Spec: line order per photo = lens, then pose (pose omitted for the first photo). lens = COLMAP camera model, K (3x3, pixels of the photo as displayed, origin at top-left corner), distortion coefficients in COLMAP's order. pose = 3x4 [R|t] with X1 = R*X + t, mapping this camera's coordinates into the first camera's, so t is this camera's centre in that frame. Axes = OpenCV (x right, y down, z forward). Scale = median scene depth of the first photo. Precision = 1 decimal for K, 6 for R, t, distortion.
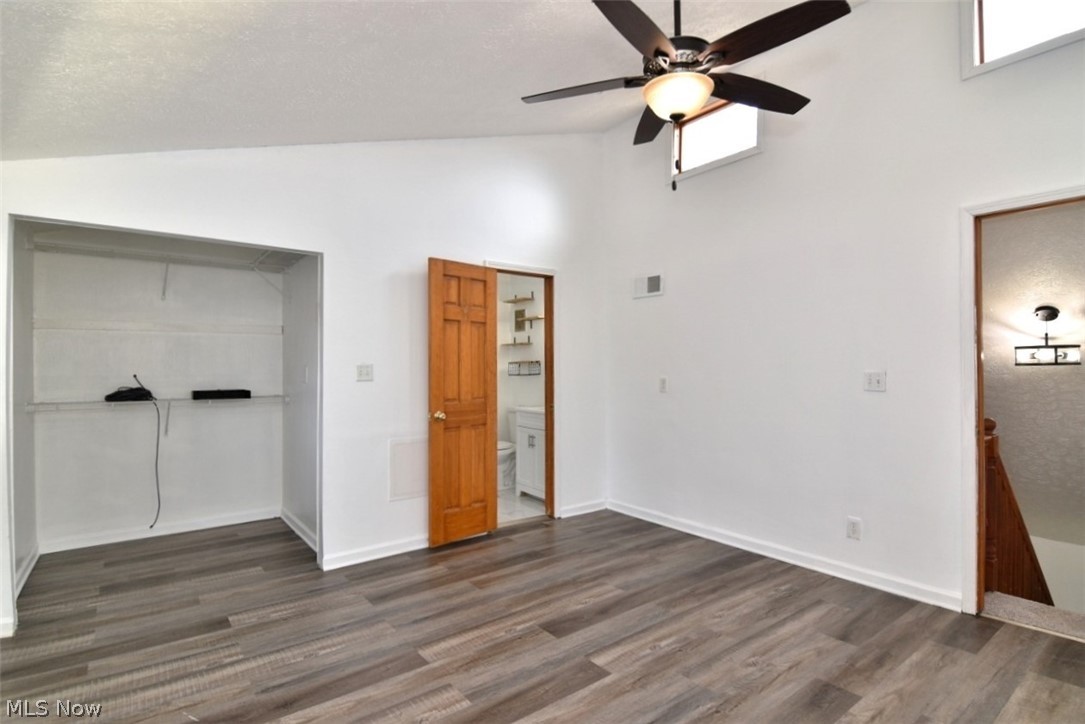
lens RADIAL K [[536.9, 0, 532.1], [0, 536.9, 361.1], [0, 0, 1]] dist [-0.008114, -0.007398]
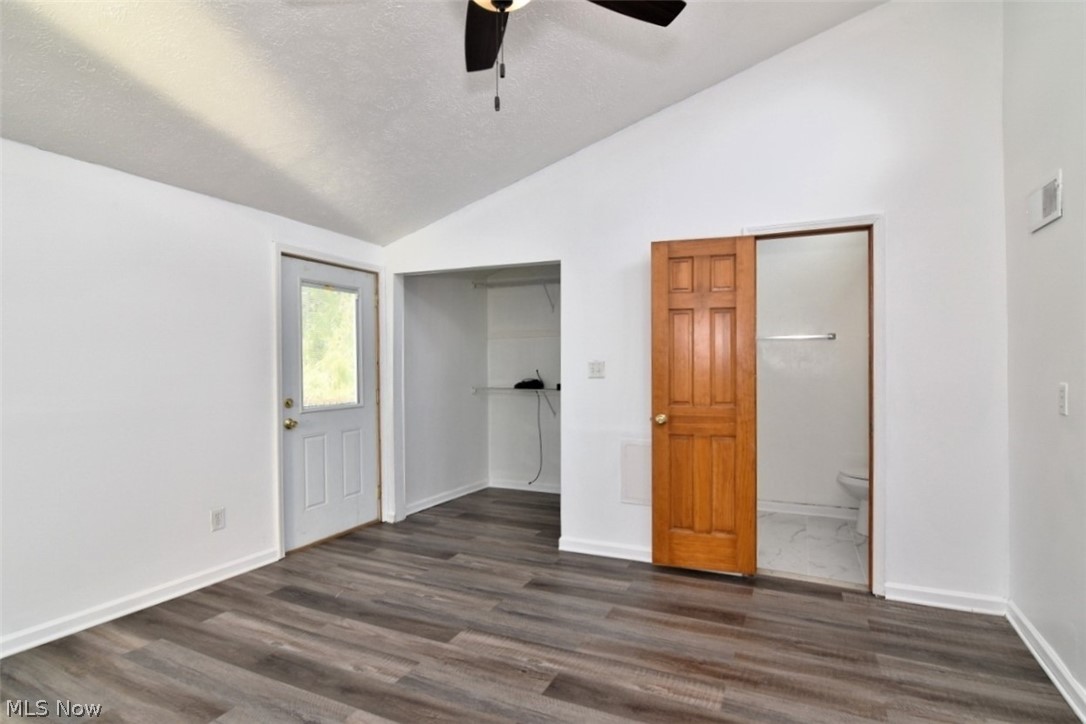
lens RADIAL K [[537.4, 0, 541.8], [0, 537.4, 365.5], [0, 0, 1]] dist [-0.008114, -0.007398]
pose [[0.474926, 0.002555, -0.880022, 0.601618], [0.012096, 0.999882, 0.009431, 0.002586], [0.879943, -0.015124, 0.474839, 0.479367]]
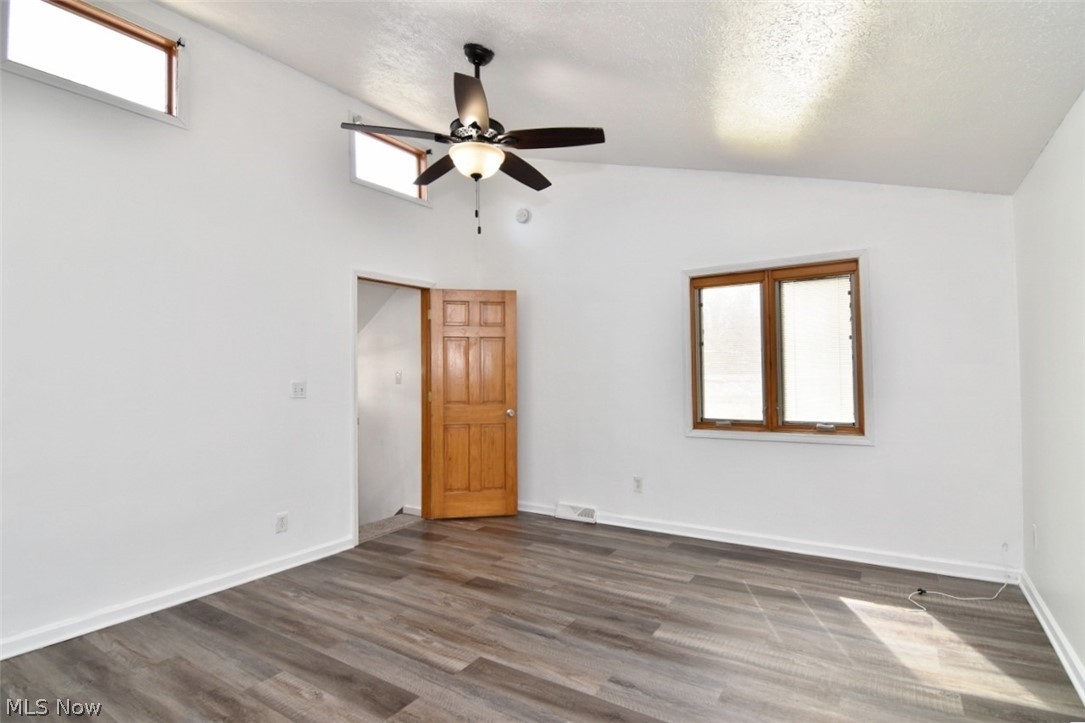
lens RADIAL K [[536.9, 0, 545.6], [0, 536.9, 364.7], [0, 0, 1]] dist [-0.008114, -0.007398]
pose [[-0.348219, 0.027587, 0.937007, -0.638807], [0.004597, 0.999605, -0.027721, 0.015659], [-0.937402, -0.005346, -0.348208, 0.862674]]
